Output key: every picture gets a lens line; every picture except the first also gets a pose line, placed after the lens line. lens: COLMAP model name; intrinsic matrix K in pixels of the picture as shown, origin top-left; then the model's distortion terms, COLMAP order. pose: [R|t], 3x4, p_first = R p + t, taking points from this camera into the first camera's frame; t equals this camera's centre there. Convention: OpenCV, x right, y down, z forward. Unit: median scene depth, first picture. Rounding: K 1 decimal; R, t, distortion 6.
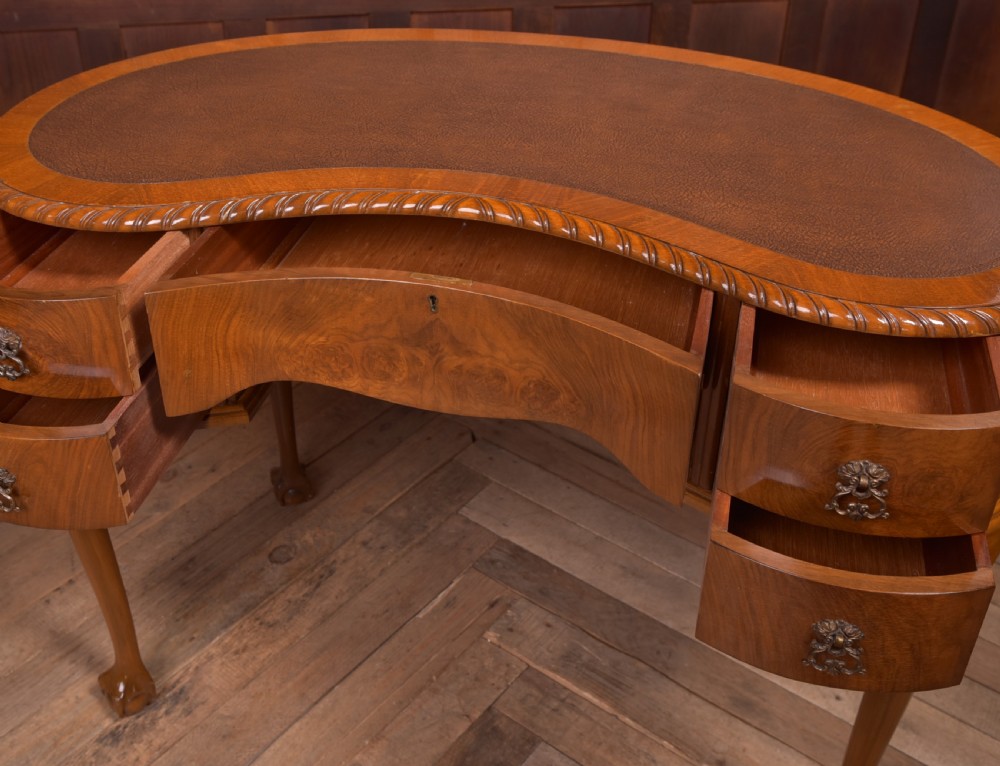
lens RADIAL K [[1117.3, 0, 442.3], [0, 1117.3, 326.5], [0, 0, 1]] dist [-0.073961, 0.075885]
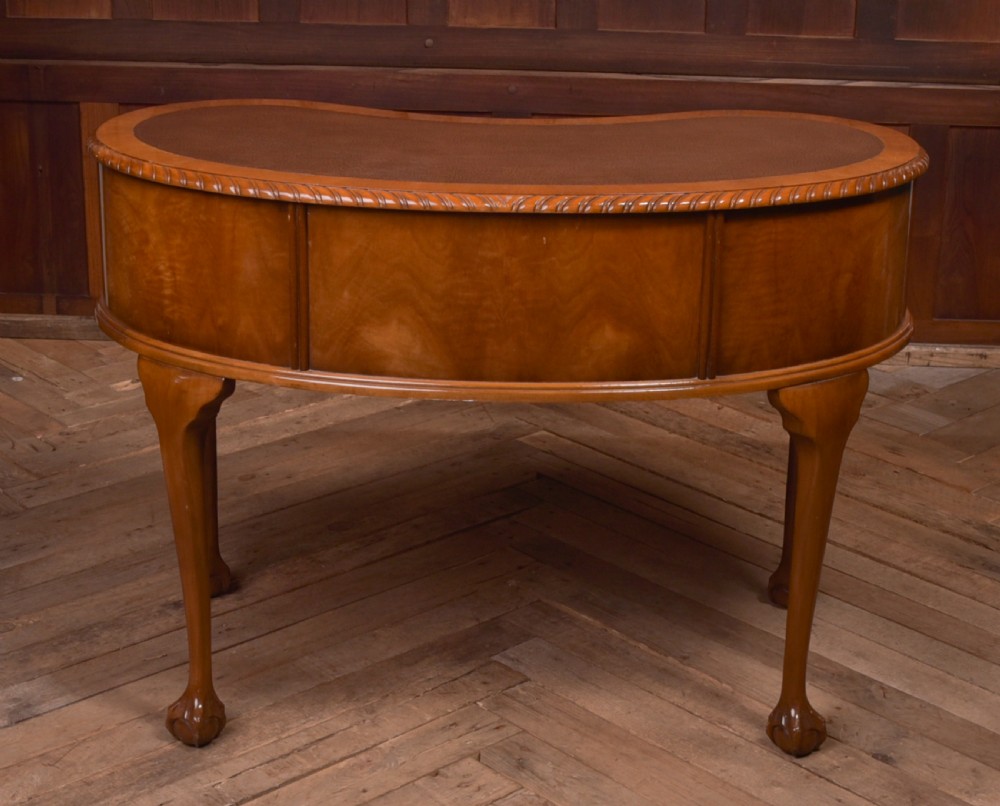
lens RADIAL K [[1848.3, 0, 531.7], [0, 1848.3, 332.9], [0, 0, 1]] dist [-0.052835, 0.016120]
pose [[0.991394, 0.068587, -0.111508, 0.264906], [-0.096408, 0.958739, -0.267442, 0.557704], [0.088564, 0.275890, 0.957100, -0.884468]]
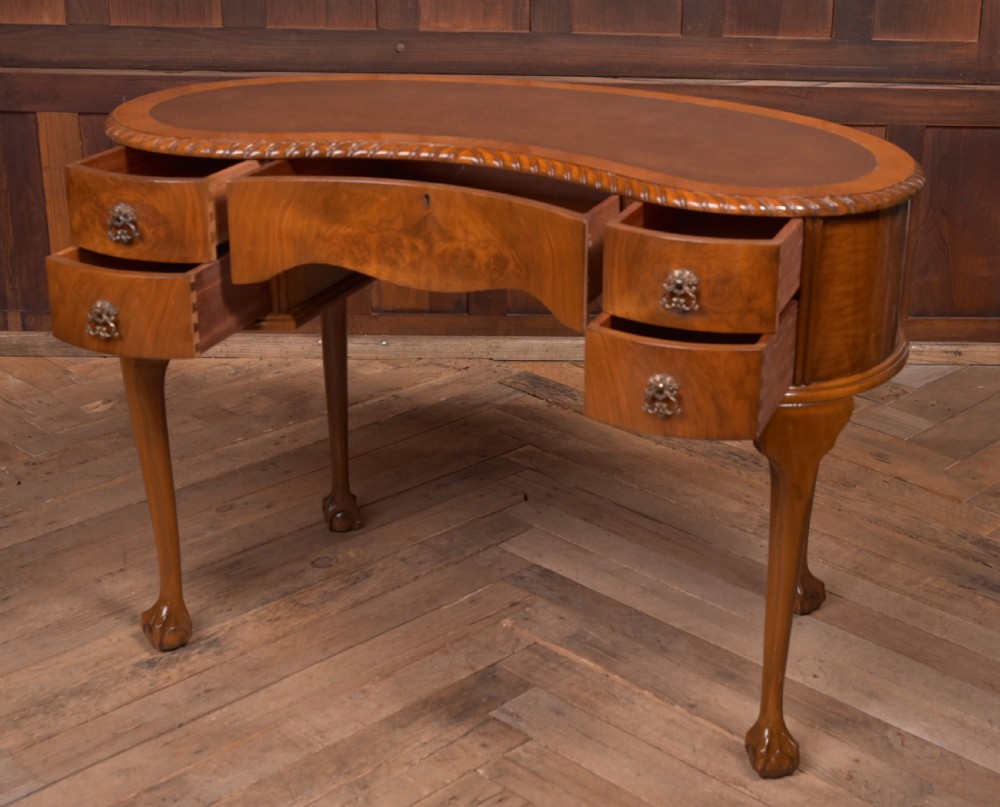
lens RADIAL K [[1642.0, 0, 610.8], [0, 1642.0, 379.1], [0, 0, 1]] dist [-0.016731, 0.103308]
pose [[0.998075, 0.051225, -0.034953, 0.196651], [-0.057610, 0.974505, -0.216844, 0.406014], [0.022954, 0.218440, 0.975580, -0.625244]]
